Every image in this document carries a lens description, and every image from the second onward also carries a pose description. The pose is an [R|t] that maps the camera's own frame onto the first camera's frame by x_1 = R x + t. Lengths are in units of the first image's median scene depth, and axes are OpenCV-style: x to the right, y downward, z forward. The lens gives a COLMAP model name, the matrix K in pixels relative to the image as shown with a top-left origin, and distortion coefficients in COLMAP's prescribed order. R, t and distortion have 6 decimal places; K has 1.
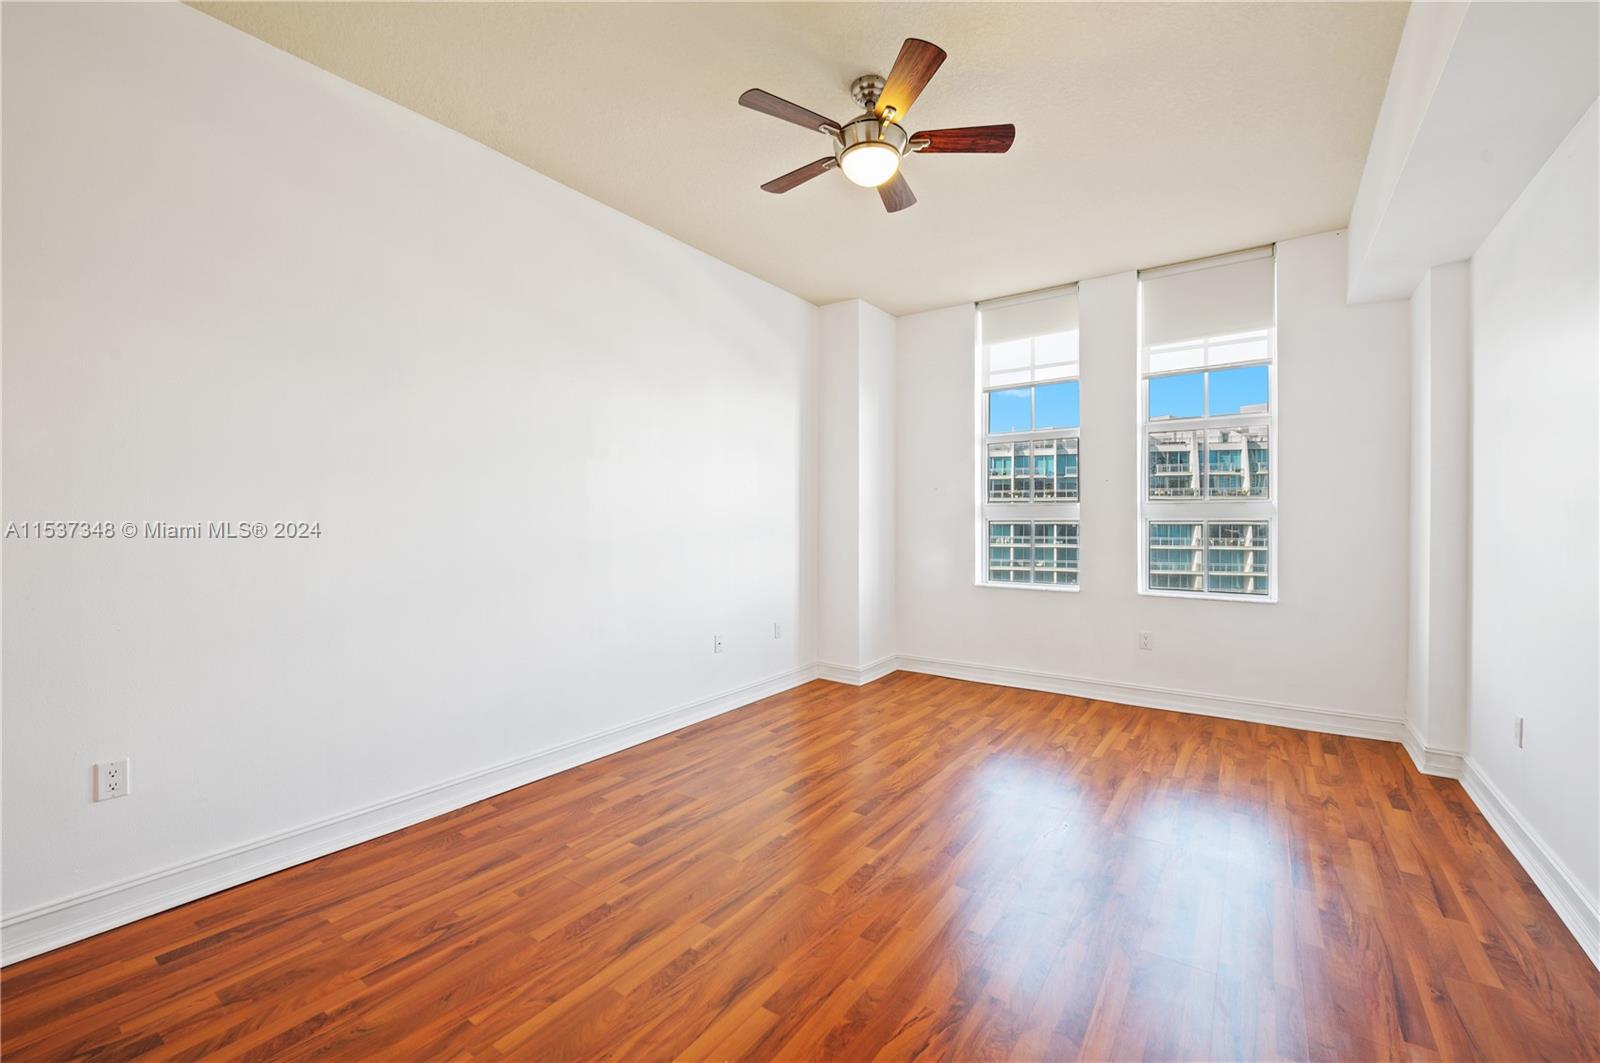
lens RADIAL K [[654.9, 0, 795.5], [0, 654.9, 525.4], [0, 0, 1]] dist [-0.005024, -0.000973]
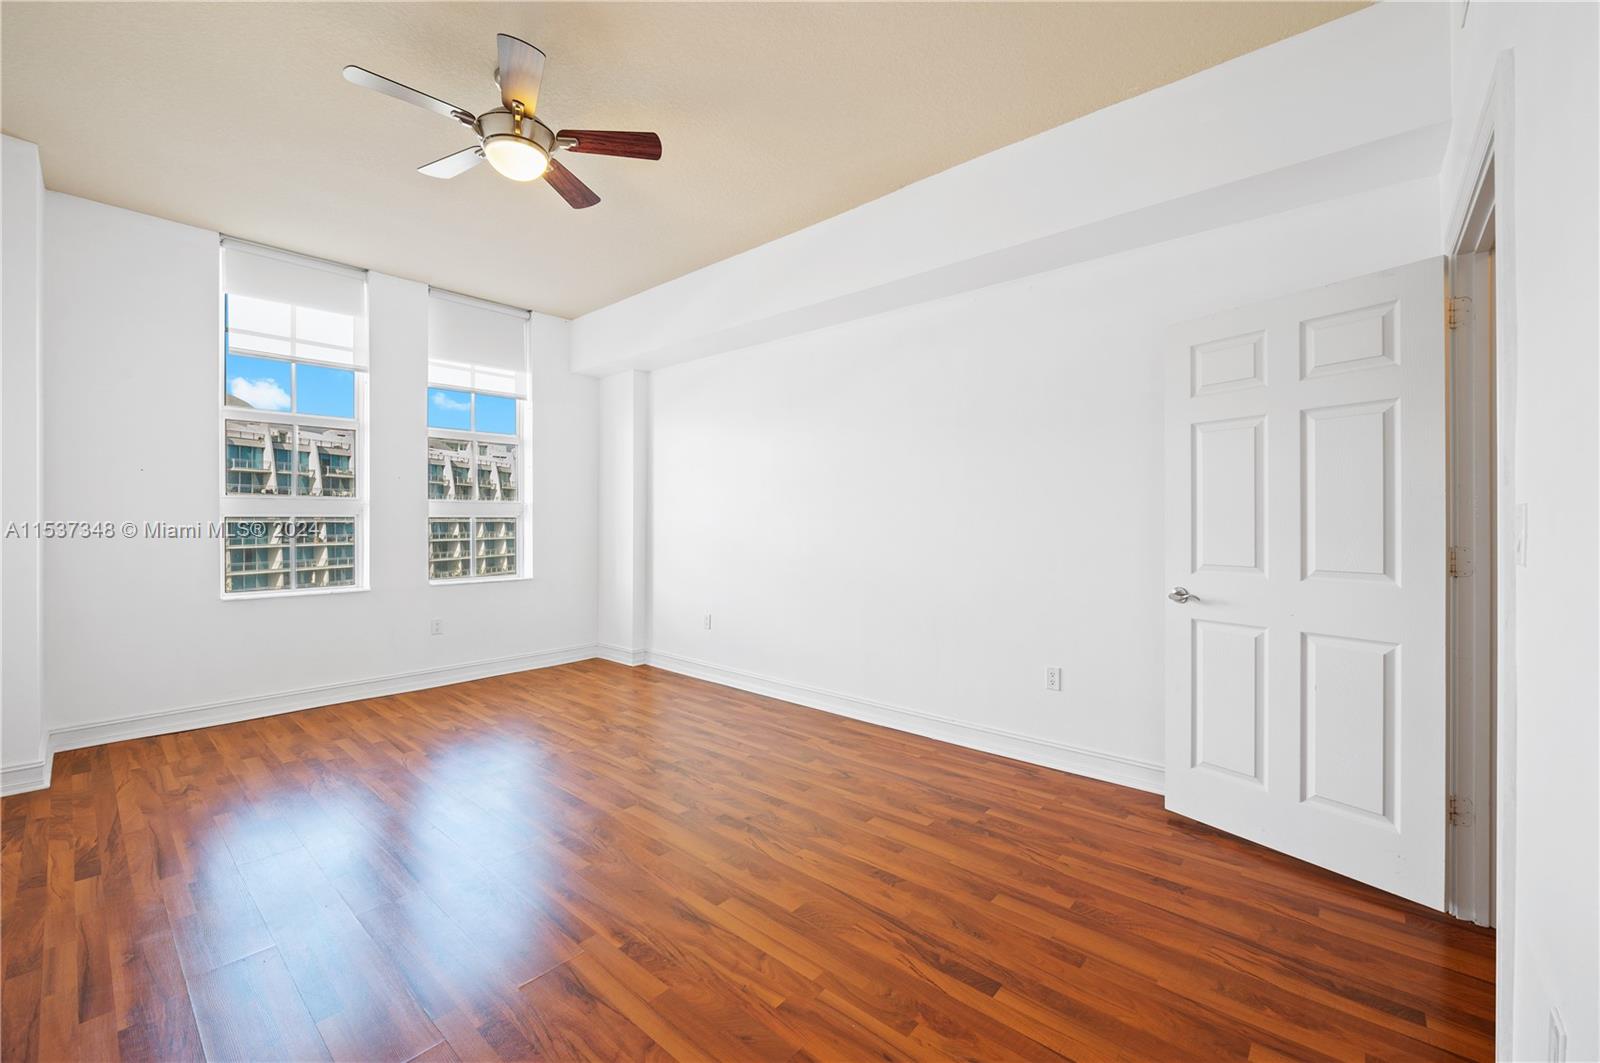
lens RADIAL K [[654.9, 0, 802.2], [0, 654.9, 522.9], [0, 0, 1]] dist [-0.005024, -0.000973]
pose [[0.088384, -0.005631, 0.996071, -0.584972], [0.004742, 0.999975, 0.005232, -0.000026], [-0.996075, 0.004261, 0.088408, 0.337419]]
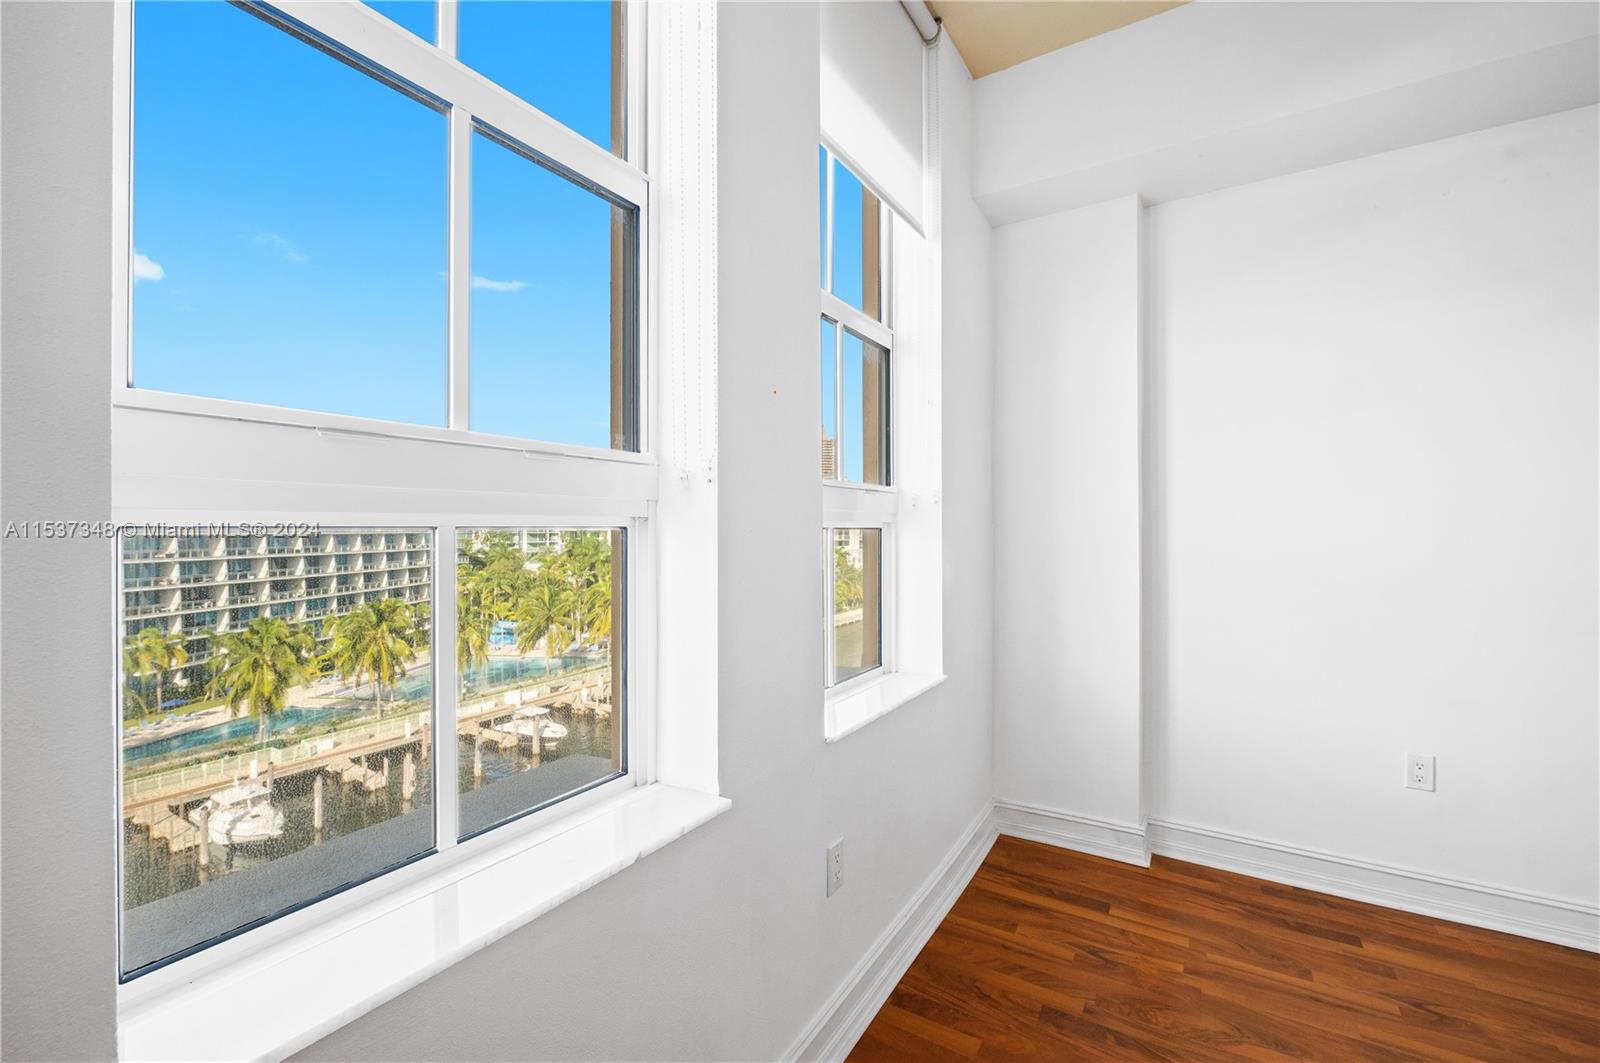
lens RADIAL K [[654.9, 0, 799.0], [0, 654.9, 515.0], [0, 0, 1]] dist [-0.005024, -0.000973]
pose [[-0.091243, 0.024504, 0.995527, 0.215572], [0.004531, 0.999697, -0.024192, -0.000799], [-0.995818, 0.002304, -0.091327, 1.226538]]
